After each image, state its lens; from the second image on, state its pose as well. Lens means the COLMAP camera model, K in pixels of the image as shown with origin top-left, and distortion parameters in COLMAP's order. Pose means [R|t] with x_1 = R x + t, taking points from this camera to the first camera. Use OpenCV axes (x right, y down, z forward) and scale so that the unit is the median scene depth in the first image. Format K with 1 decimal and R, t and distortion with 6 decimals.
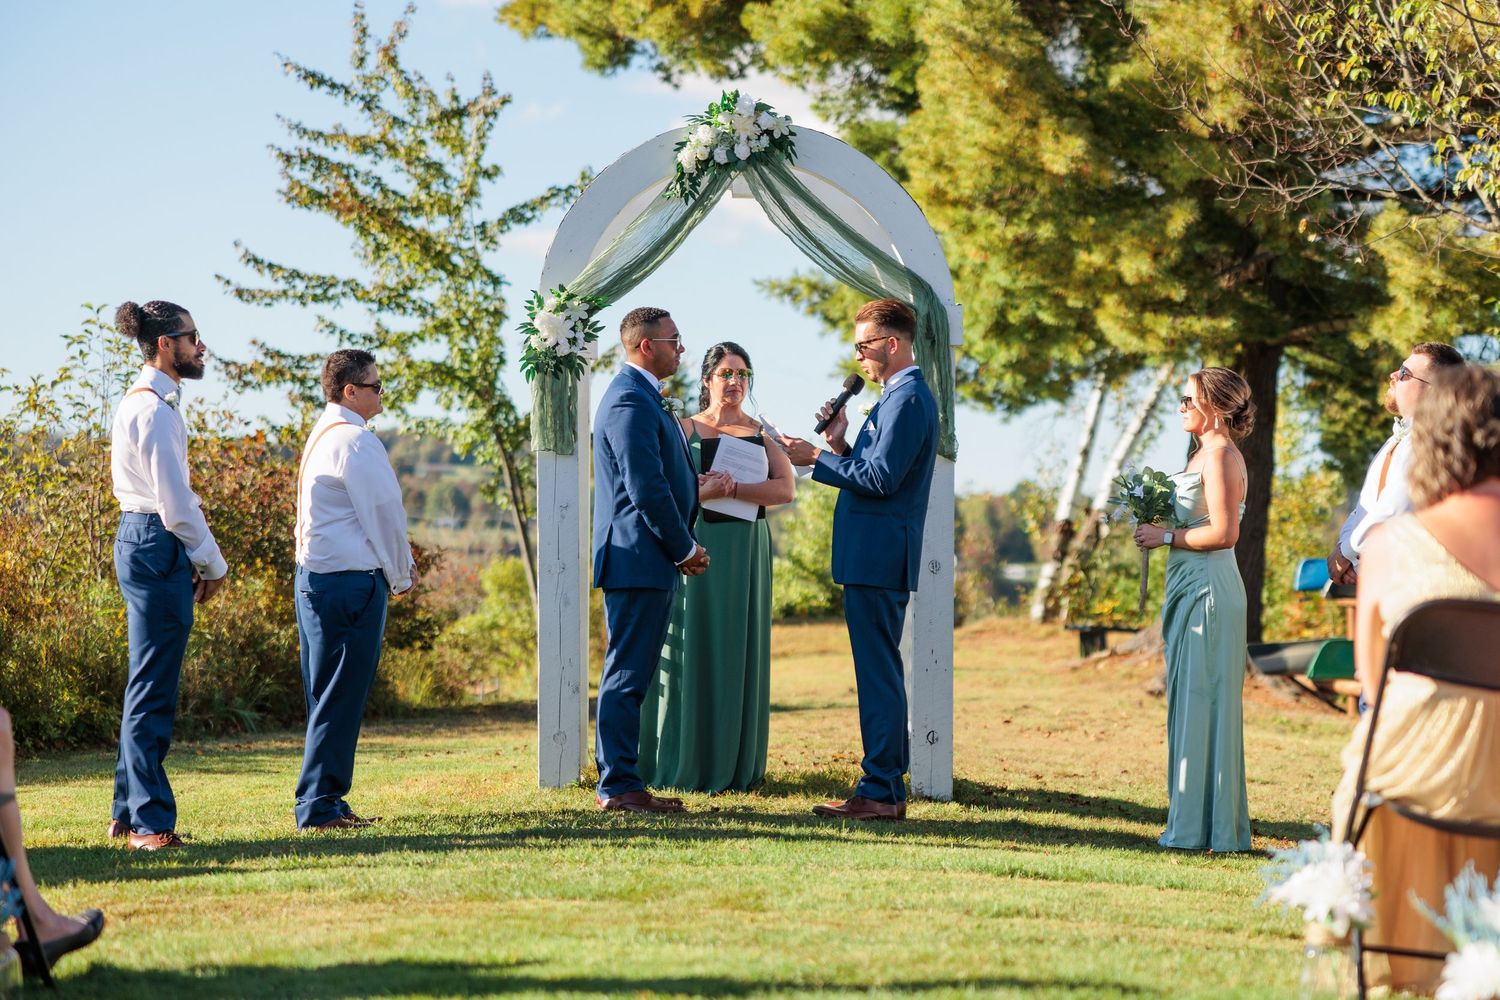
lens RADIAL K [[3057.4, 0, 768.6], [0, 3057.4, 498.7], [0, 0, 1]] dist [0.056145, -0.051922]
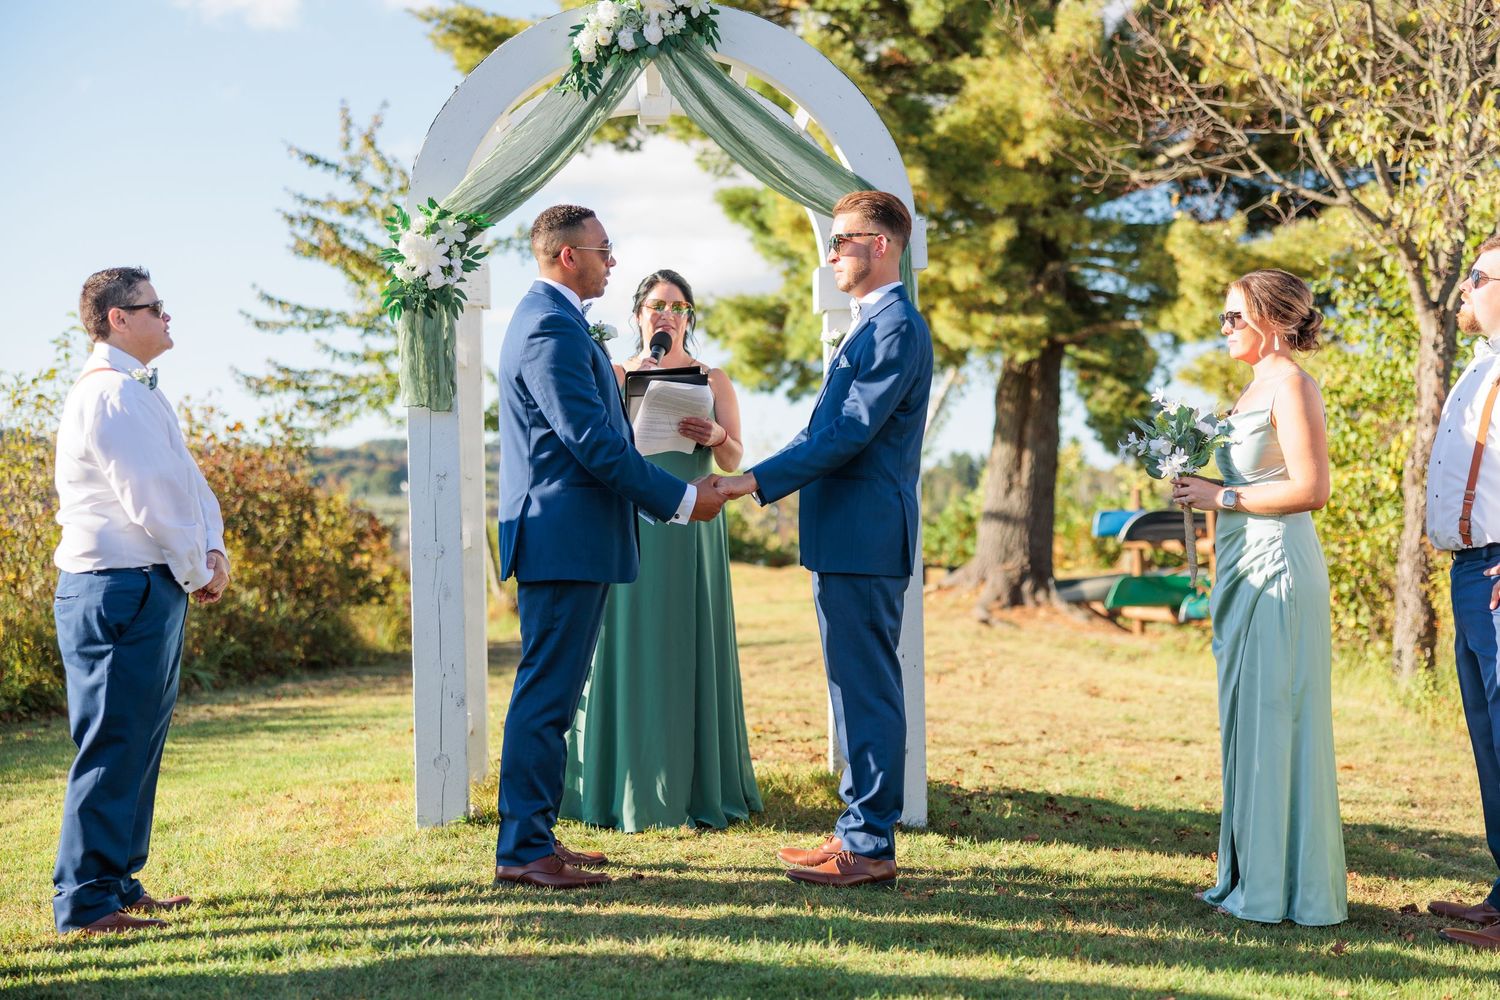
lens RADIAL K [[1785.4, 0, 728.7], [0, 1785.4, 457.9], [0, 0, 1]] dist [0.030630, 0.014886]
pose [[0.998921, -0.021108, 0.041366, -0.005594], [0.021534, 0.999719, -0.009882, 0.002226], [-0.041146, 0.010762, 0.999095, 0.277441]]
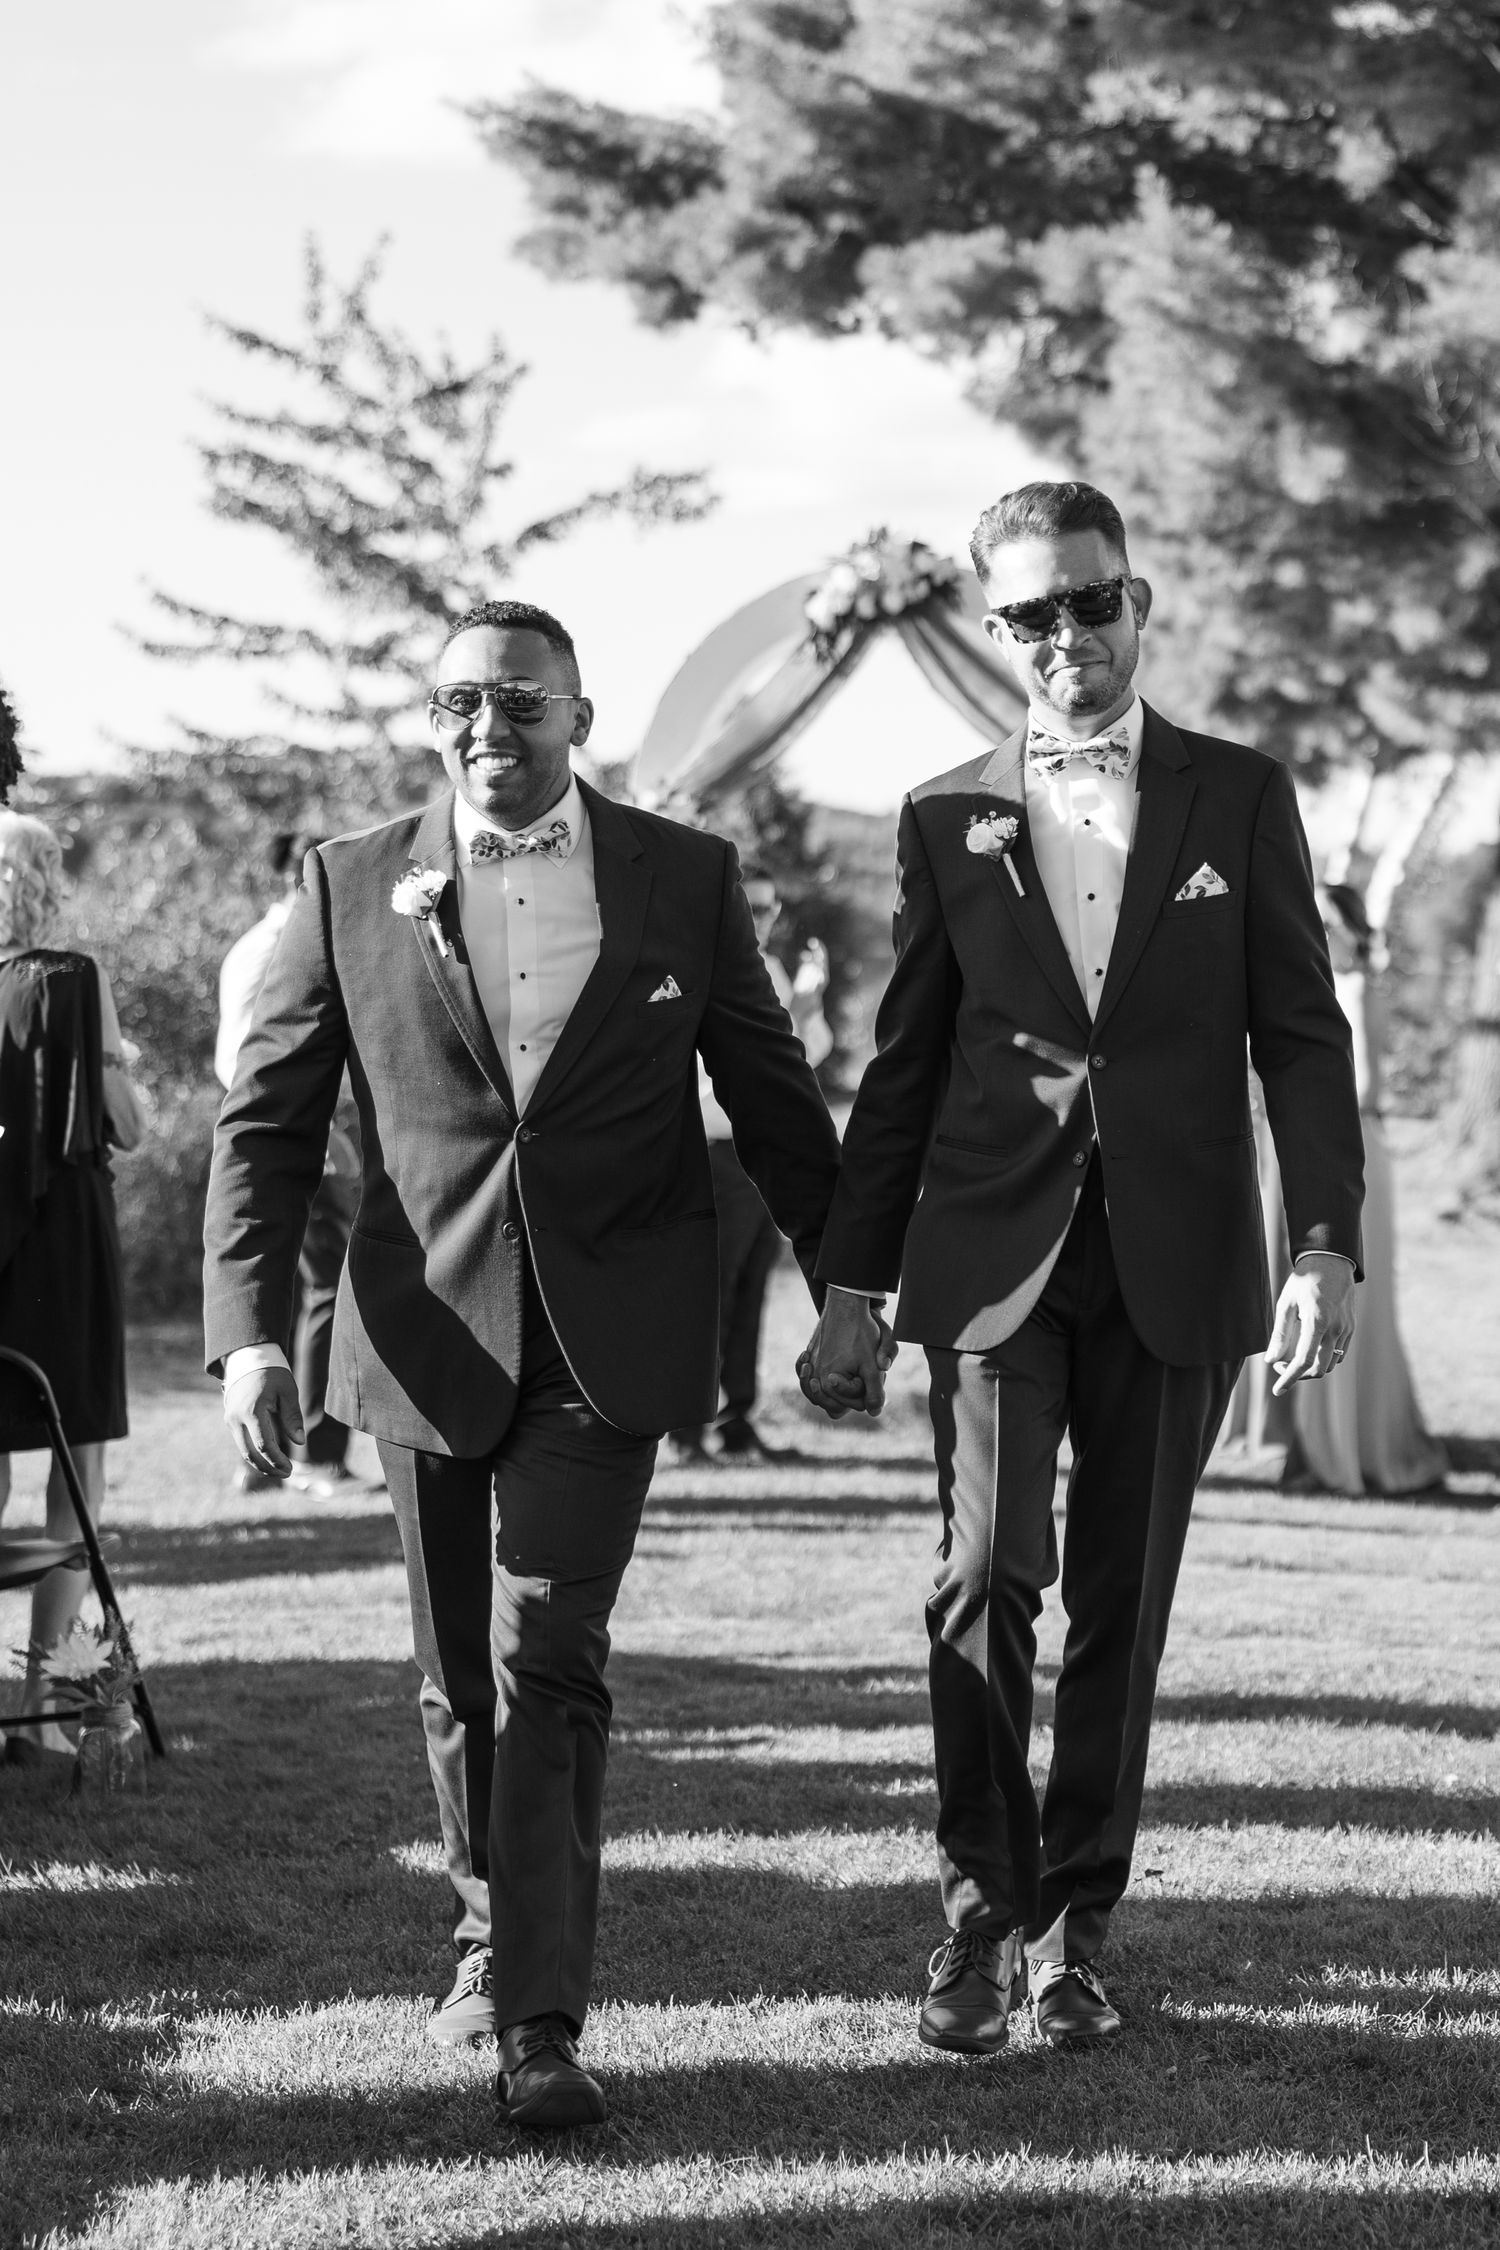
lens RADIAL K [[4691.4, 0, 933.0], [0, 4691.4, 1074.8], [0, 0, 1]] dist [0.007047, -0.005404]
pose [[0.999852, -0.012818, 0.011457, -0.007224], [0.012176, 0.998443, 0.054433, -0.030922], [-0.012137, -0.054285, 0.998452, -0.101049]]
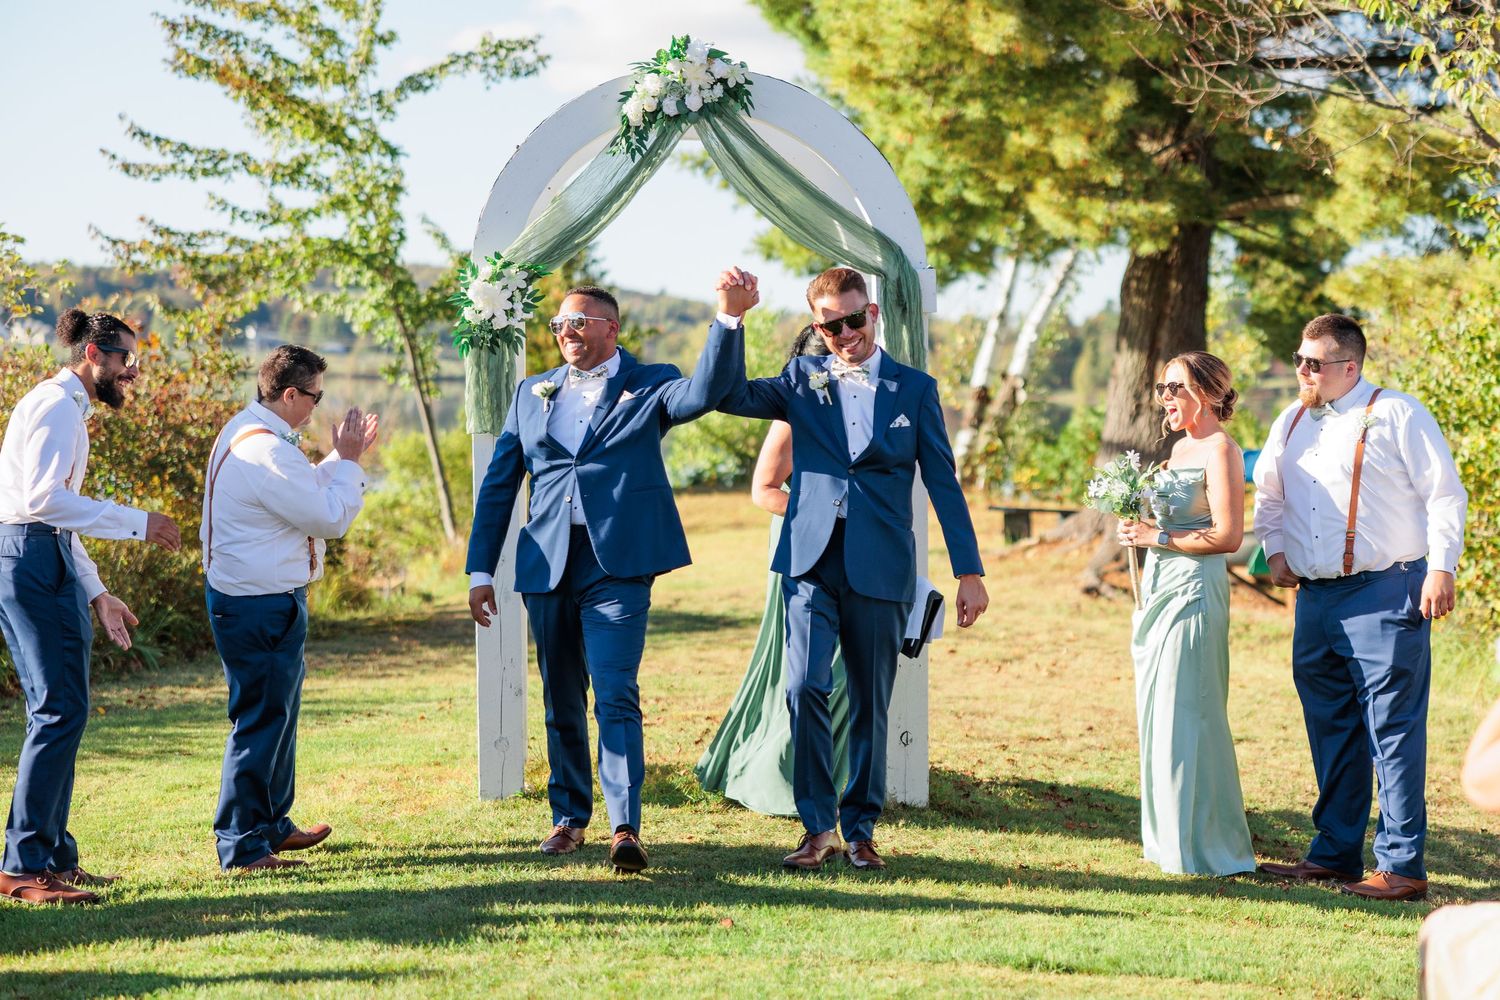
lens RADIAL K [[3035.6, 0, 748.7], [0, 3035.6, 454.9], [0, 0, 1]] dist [0.007054, 0.374086]
pose [[0.999397, -0.011699, 0.032677, -0.012150], [0.010022, 0.998647, 0.051022, -0.028799], [-0.033230, -0.050663, 0.998163, 0.048450]]
